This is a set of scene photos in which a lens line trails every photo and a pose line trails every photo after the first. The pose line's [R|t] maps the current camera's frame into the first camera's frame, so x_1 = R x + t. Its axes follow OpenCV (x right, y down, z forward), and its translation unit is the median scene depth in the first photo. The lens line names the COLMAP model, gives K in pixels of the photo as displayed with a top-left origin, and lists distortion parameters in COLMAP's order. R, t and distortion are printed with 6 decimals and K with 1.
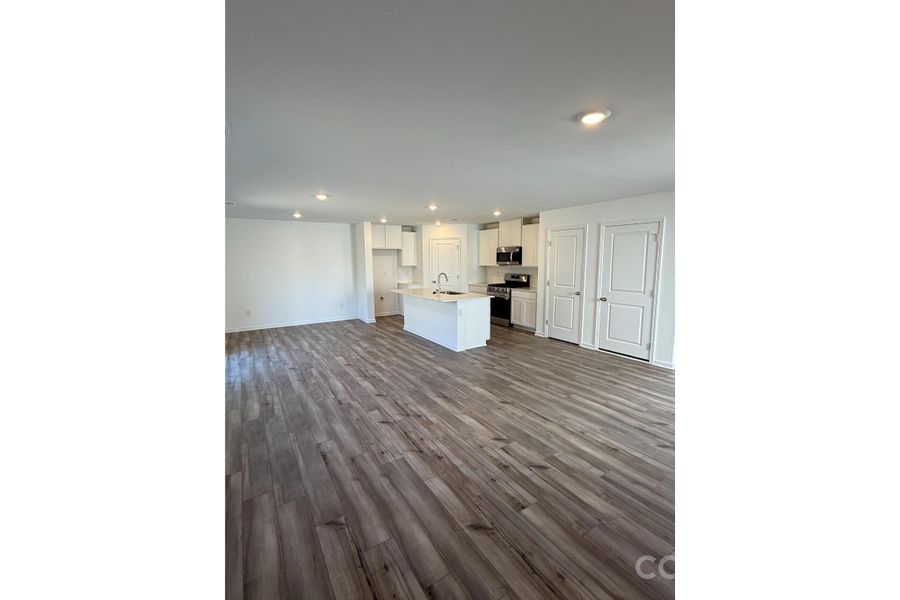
lens RADIAL K [[322.8, 0, 450.0], [0, 322.8, 300.0], [0, 0, 1]] dist [0.000448, 0.000015]
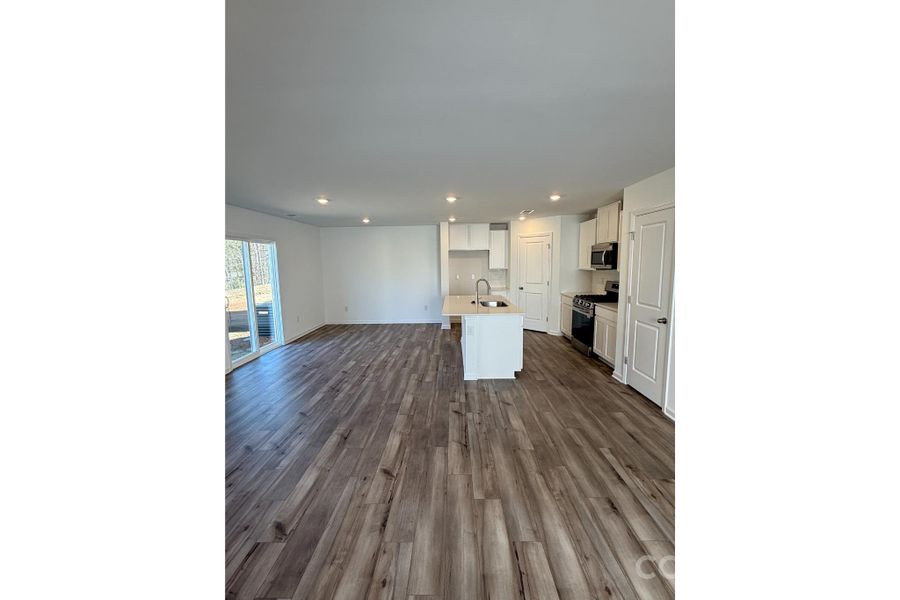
lens RADIAL K [[322.8, 0, 450.0], [0, 322.8, 300.0], [0, 0, 1]] dist [0.000448, 0.000015]
pose [[0.828823, 0.062400, -0.556020, 0.425708], [-0.063070, 0.997847, 0.017970, -0.046982], [0.555944, 0.020174, 0.830975, 0.327233]]
